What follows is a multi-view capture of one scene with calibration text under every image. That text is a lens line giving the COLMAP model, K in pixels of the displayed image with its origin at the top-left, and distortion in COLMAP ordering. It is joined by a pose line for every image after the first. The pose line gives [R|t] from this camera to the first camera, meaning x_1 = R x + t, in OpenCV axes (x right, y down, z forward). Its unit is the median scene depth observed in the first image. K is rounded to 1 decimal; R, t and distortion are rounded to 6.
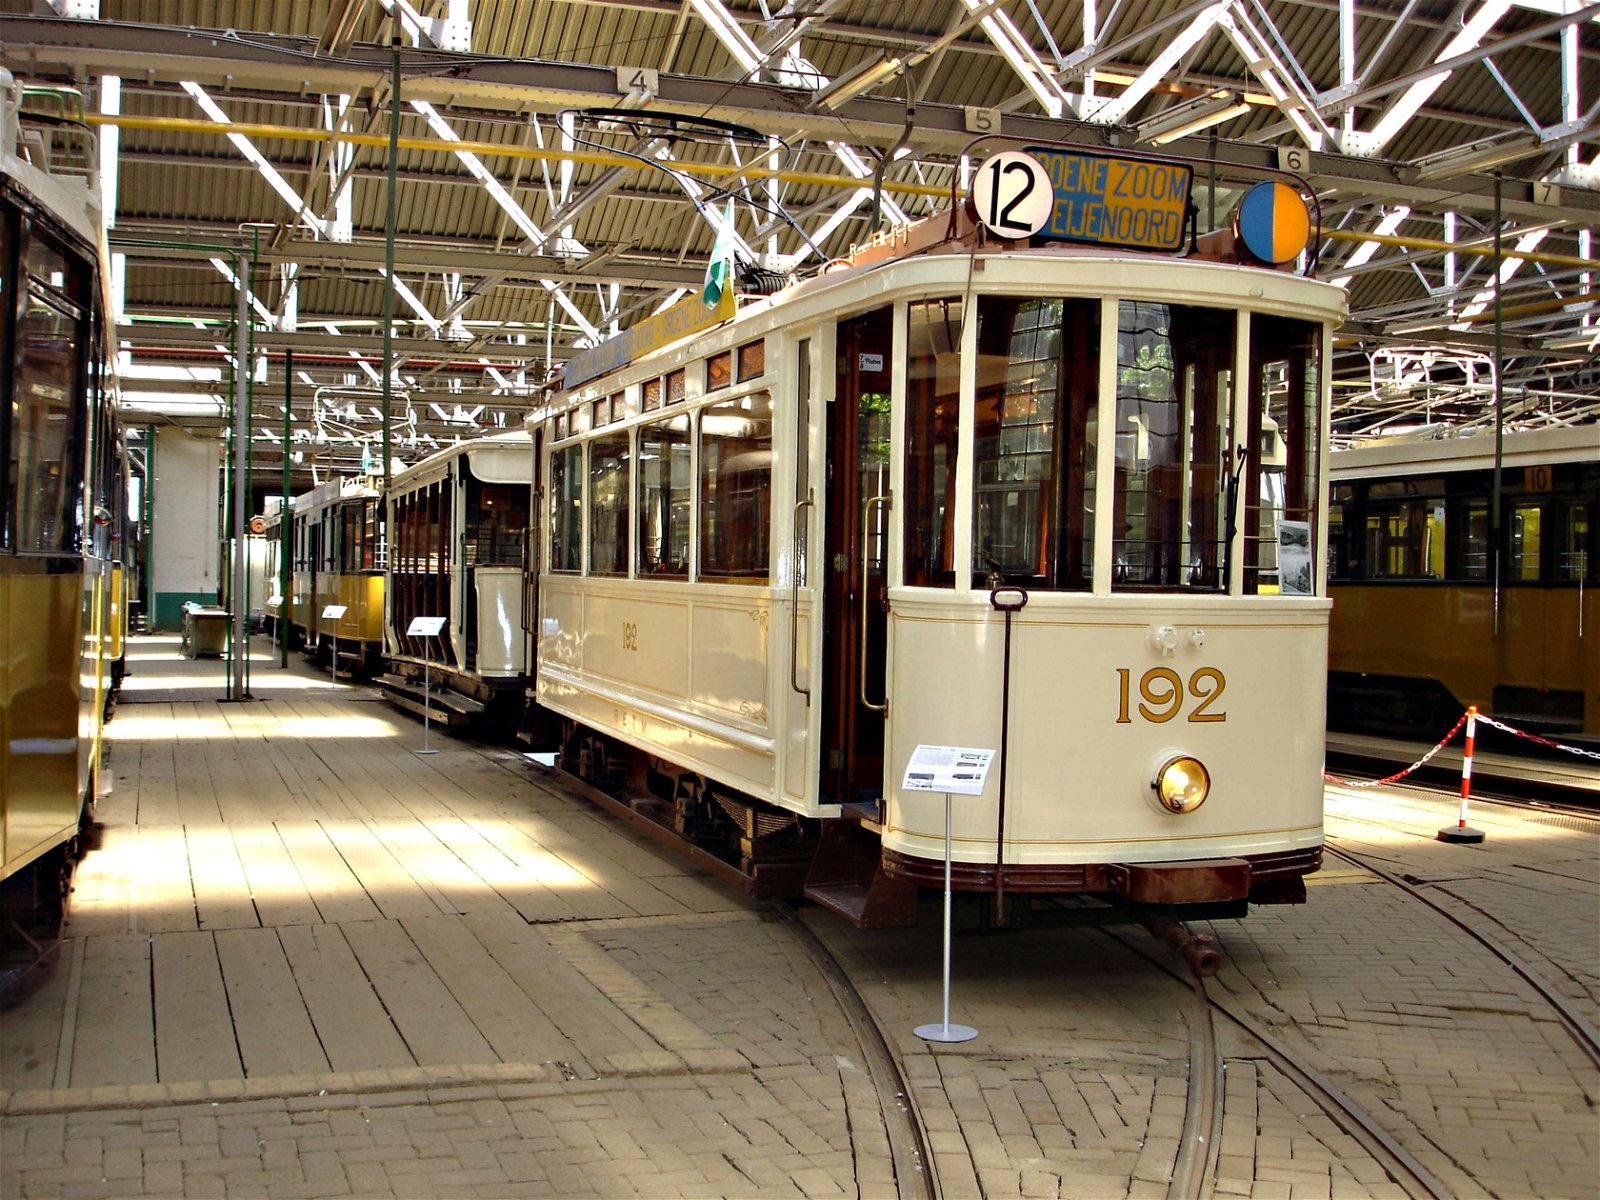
lens RADIAL K [[1825.9, 0, 800.0], [0, 1825.9, 600.0], [0, 0, 1]] dist [-0.025732, -0.038144]
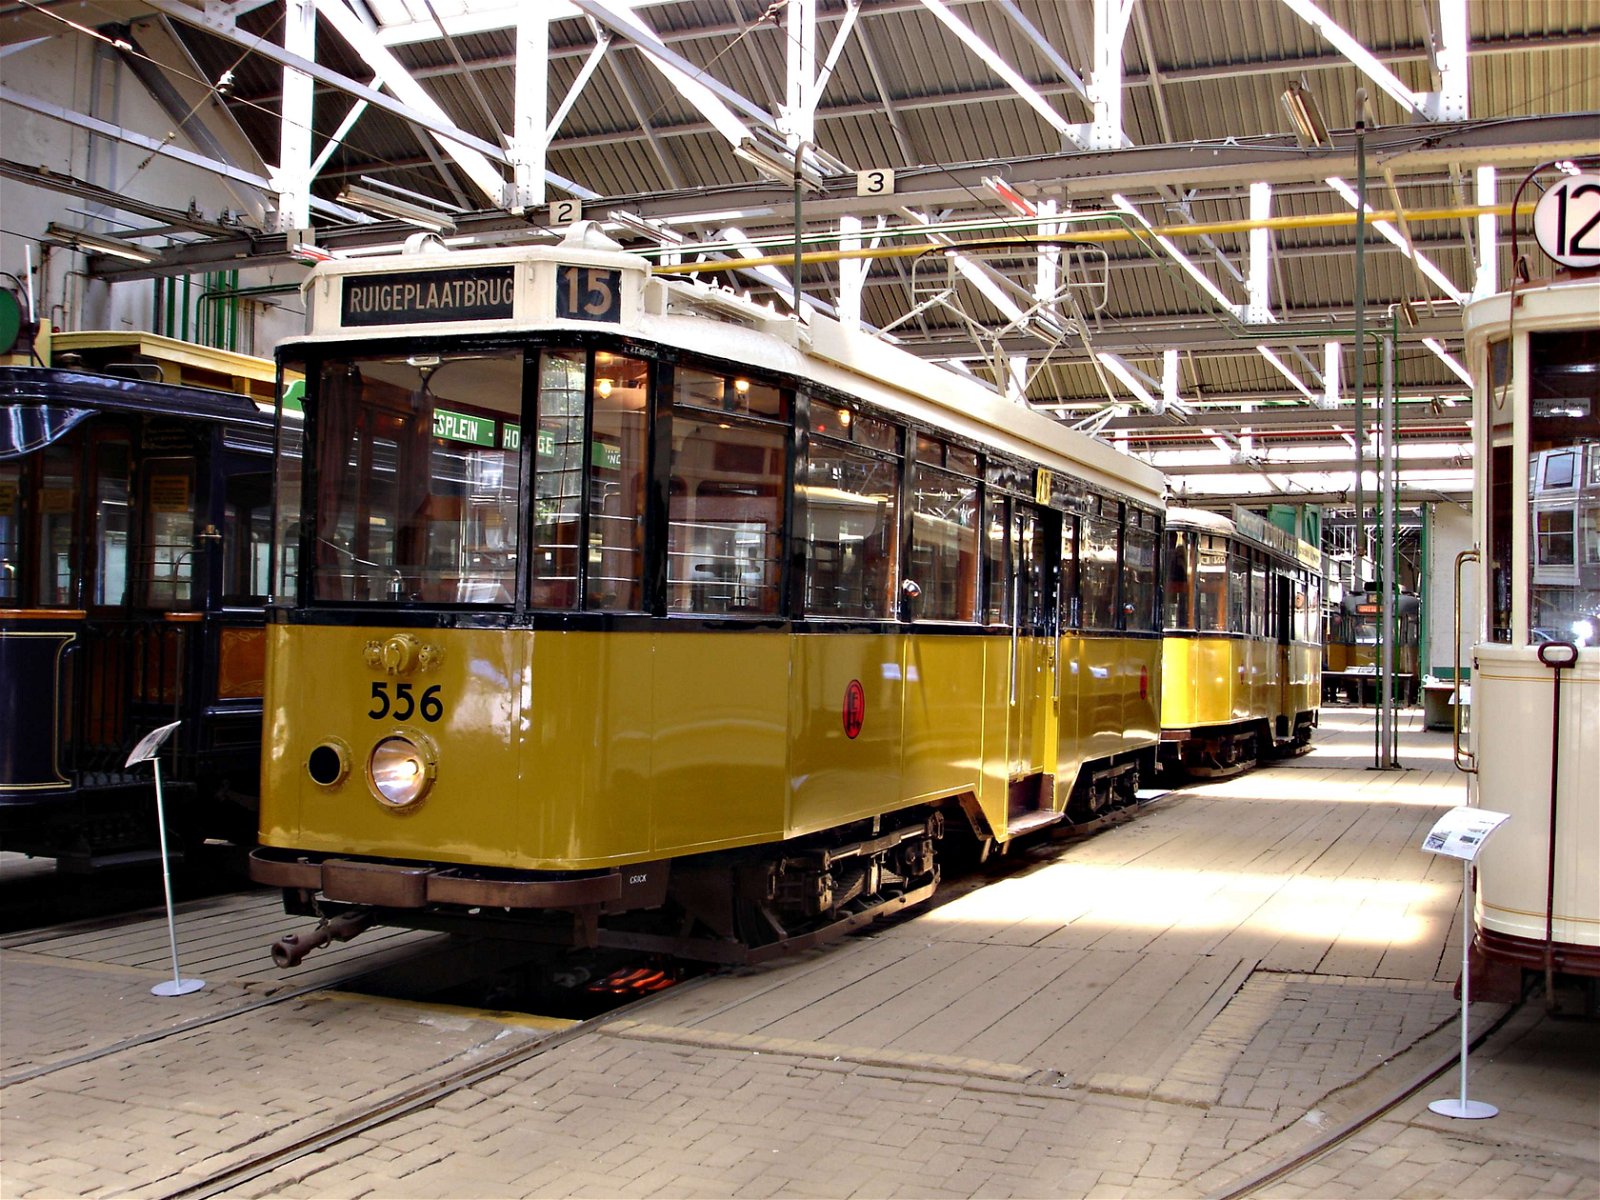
lens RADIAL K [[1875.7, 0, 800.0], [0, 1875.7, 600.0], [0, 0, 1]] dist [-0.290933, 0.546879]
pose [[0.743386, -0.011750, -0.668759, 0.221394], [-0.017350, 0.999170, -0.036842, 0.006146], [0.668637, 0.038991, 0.742566, 0.029276]]
